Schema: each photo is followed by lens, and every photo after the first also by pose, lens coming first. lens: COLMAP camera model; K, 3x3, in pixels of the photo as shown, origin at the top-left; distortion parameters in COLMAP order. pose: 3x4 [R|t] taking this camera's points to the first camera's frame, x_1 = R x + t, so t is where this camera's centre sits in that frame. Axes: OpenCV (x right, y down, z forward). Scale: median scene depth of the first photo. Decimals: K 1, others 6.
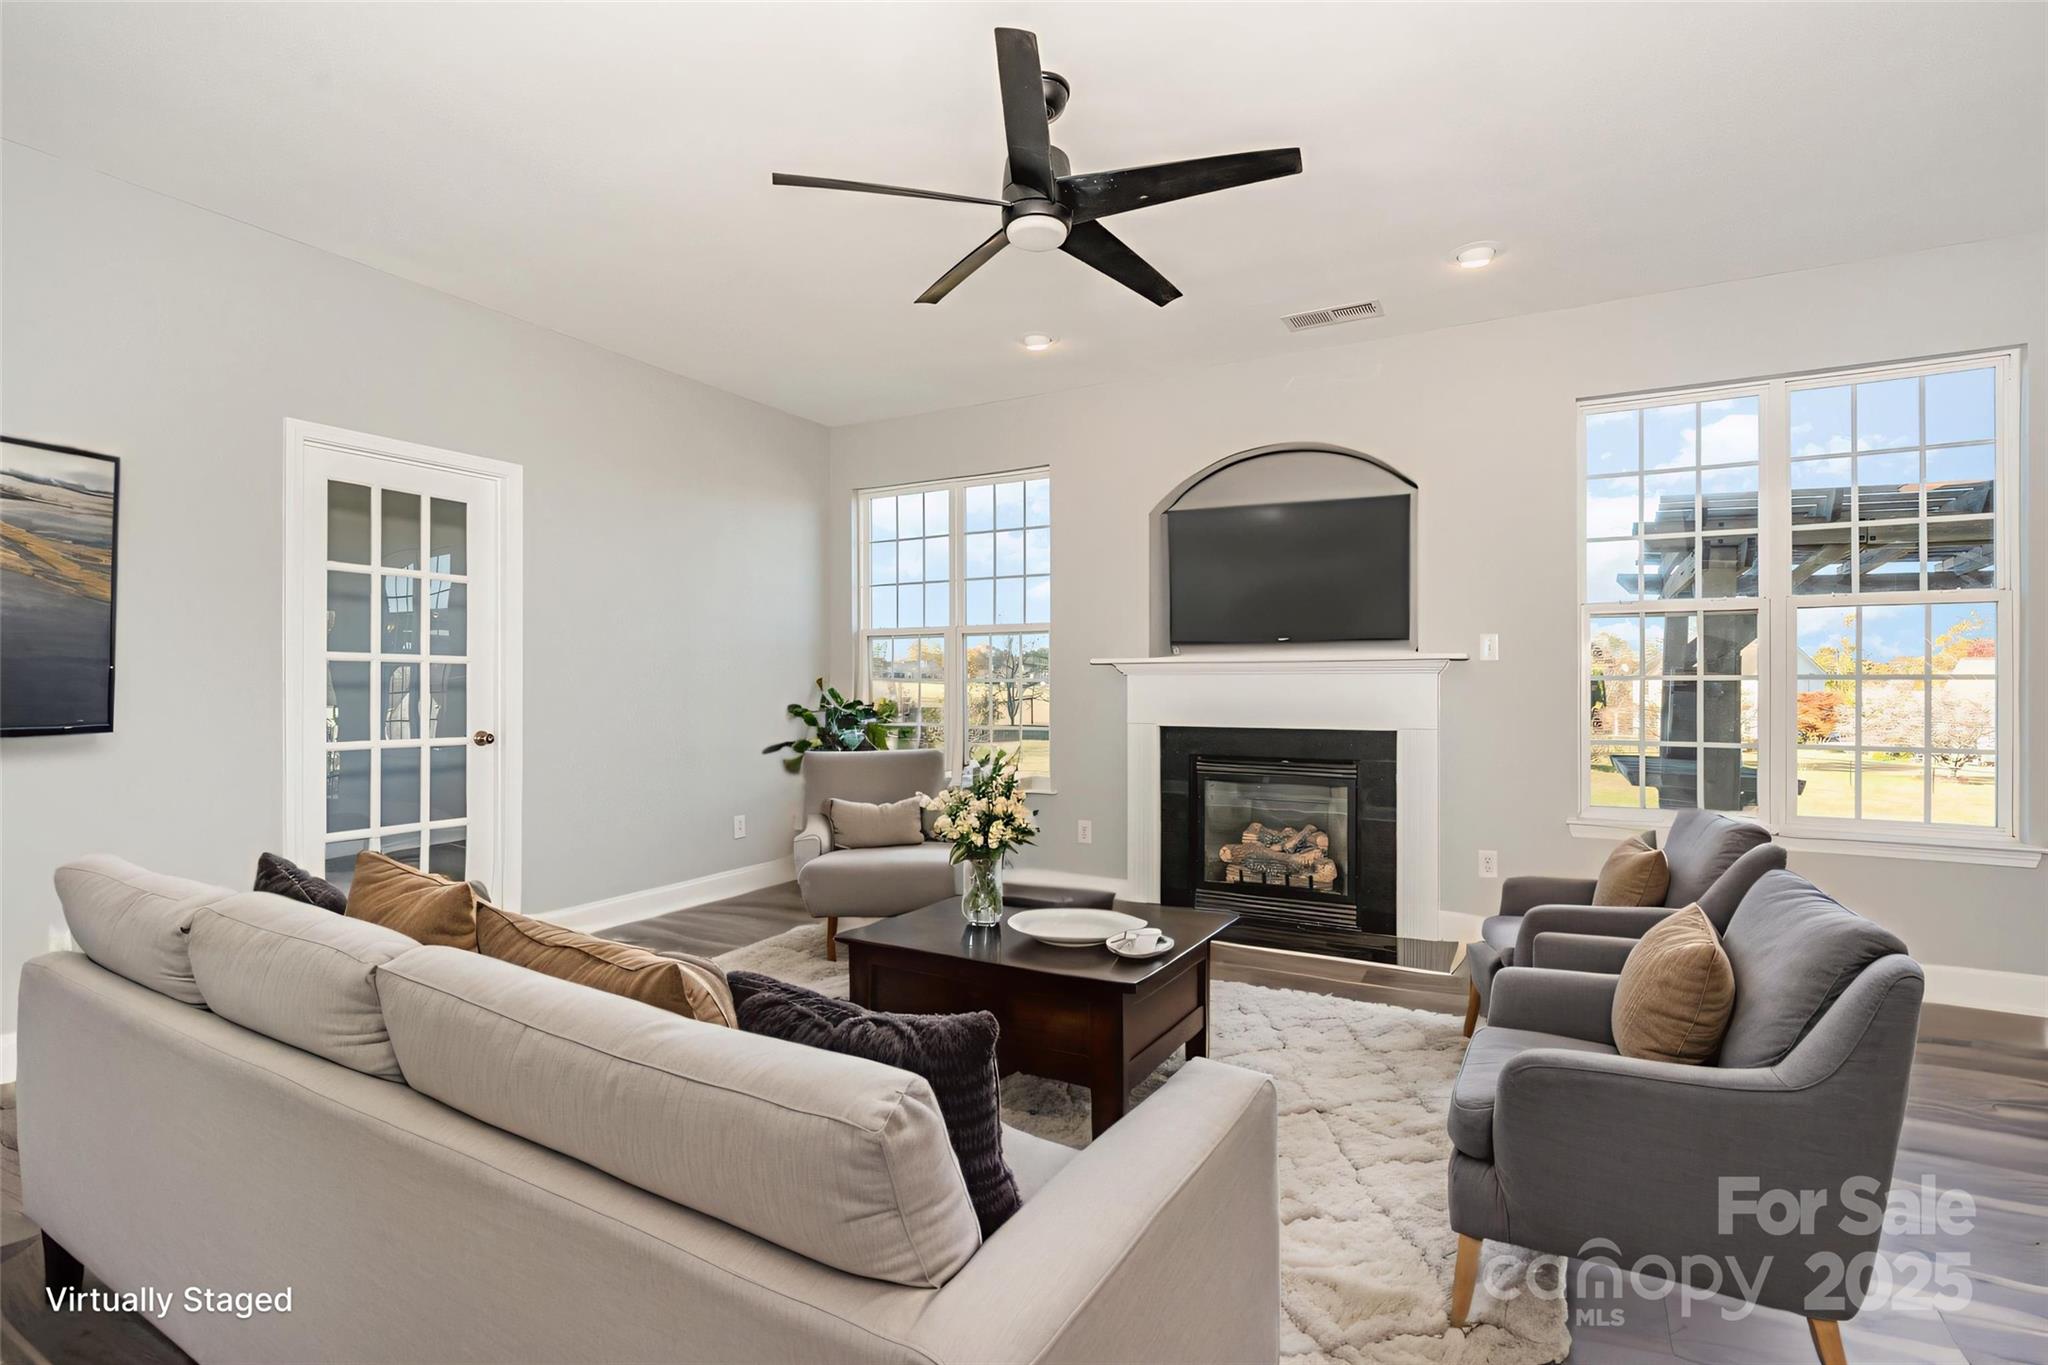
lens RADIAL K [[910.6, 0, 1024.3], [0, 910.6, 686.8], [0, 0, 1]] dist [-0.000710, 0.000031]
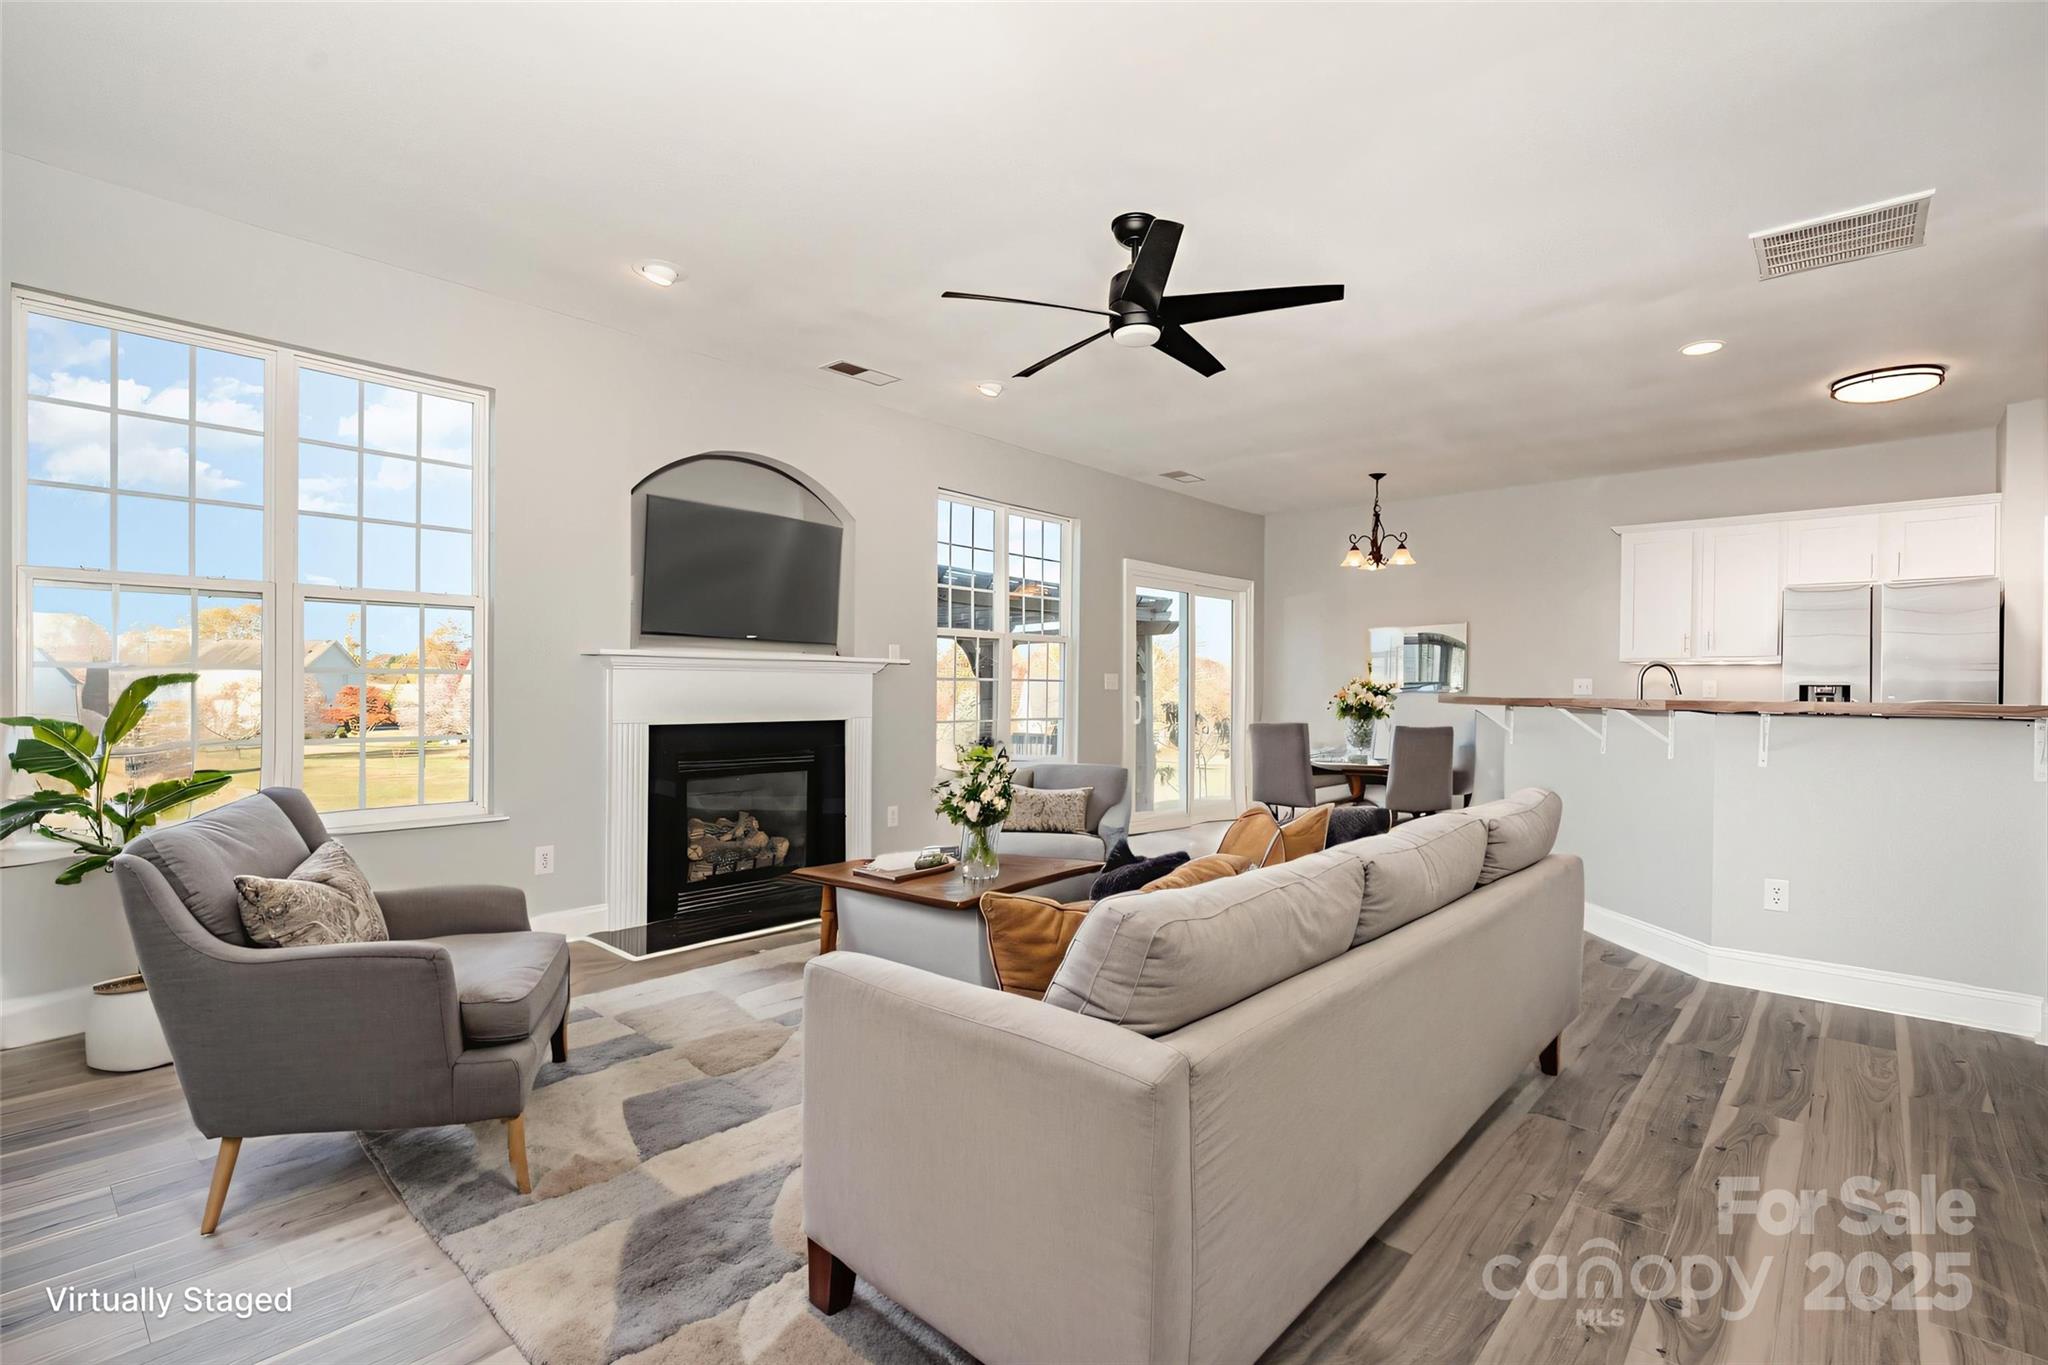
lens RADIAL K [[942.0, 0, 1020.0], [0, 942.0, 685.5], [0, 0, 1]] dist [-0.001867, 0.000563]
pose [[0.271131, 0.001753, 0.962541, -0.701330], [-0.007043, 0.999975, 0.000163, 0.000190], [-0.962517, -0.006824, 0.271136, 0.399107]]
